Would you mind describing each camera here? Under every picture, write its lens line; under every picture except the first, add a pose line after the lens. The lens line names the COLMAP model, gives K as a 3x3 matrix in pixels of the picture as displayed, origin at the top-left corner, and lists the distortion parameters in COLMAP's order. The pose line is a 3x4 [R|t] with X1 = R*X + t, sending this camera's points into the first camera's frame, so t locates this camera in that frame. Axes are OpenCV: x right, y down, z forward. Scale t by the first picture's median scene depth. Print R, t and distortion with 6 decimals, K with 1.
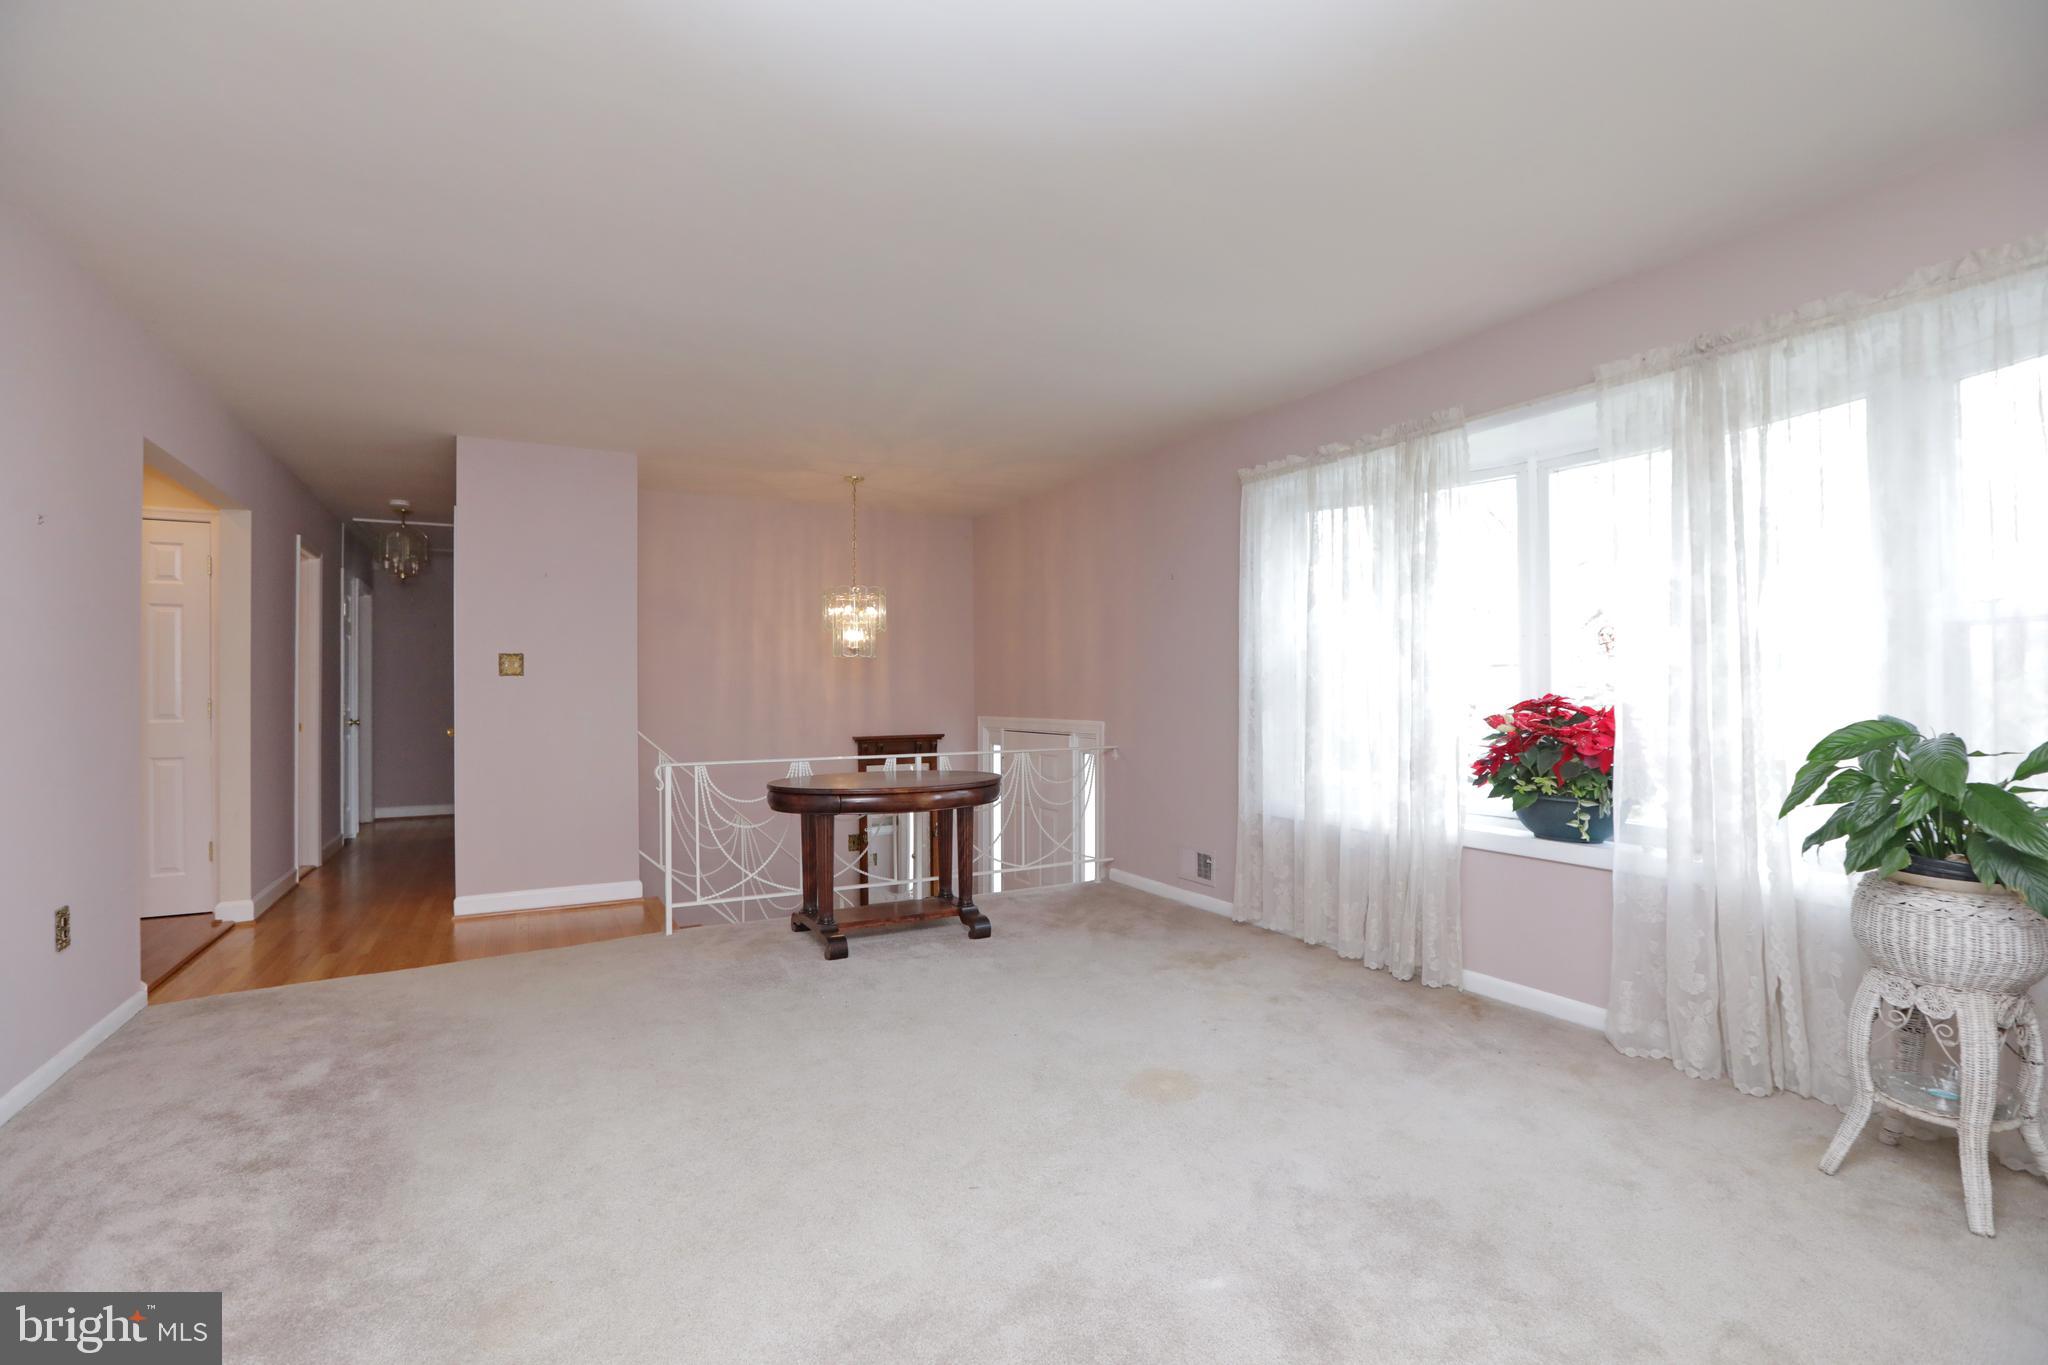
lens RADIAL K [[962.0, 0, 1022.1], [0, 962.0, 689.6], [0, 0, 1]] dist [-0.009049, 0.003415]
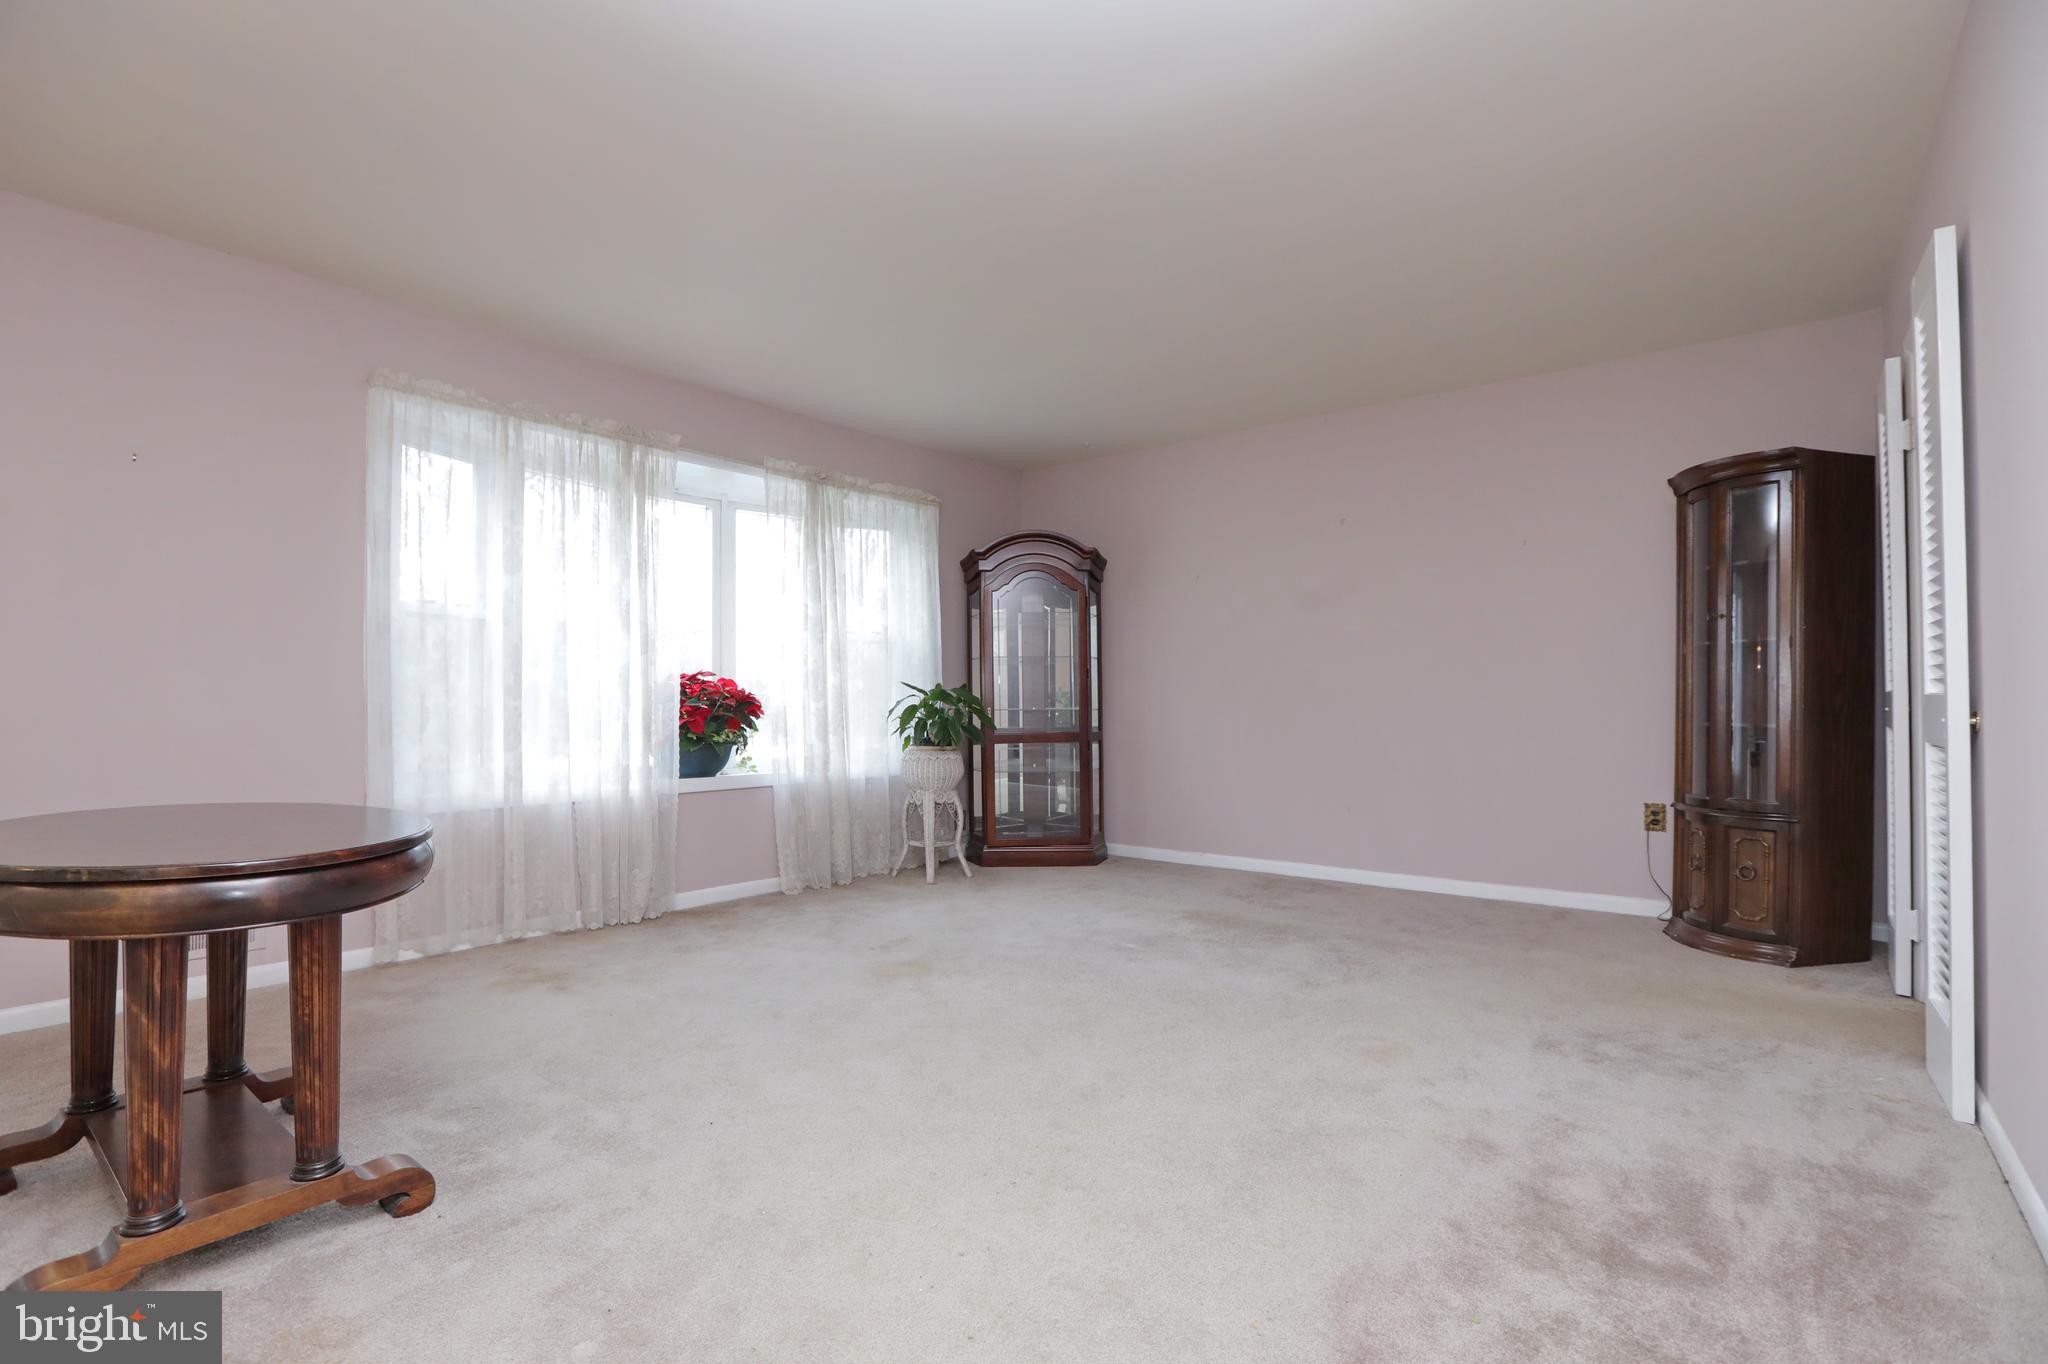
lens RADIAL K [[962.0, 0, 1021.9], [0, 962.0, 677.2], [0, 0, 1]] dist [-0.009049, 0.003415]
pose [[-0.407573, -0.001854, 0.913171, -0.907893], [-0.010023, 0.999947, -0.002443, 0.010750], [-0.913118, -0.010149, -0.407570, 1.189809]]
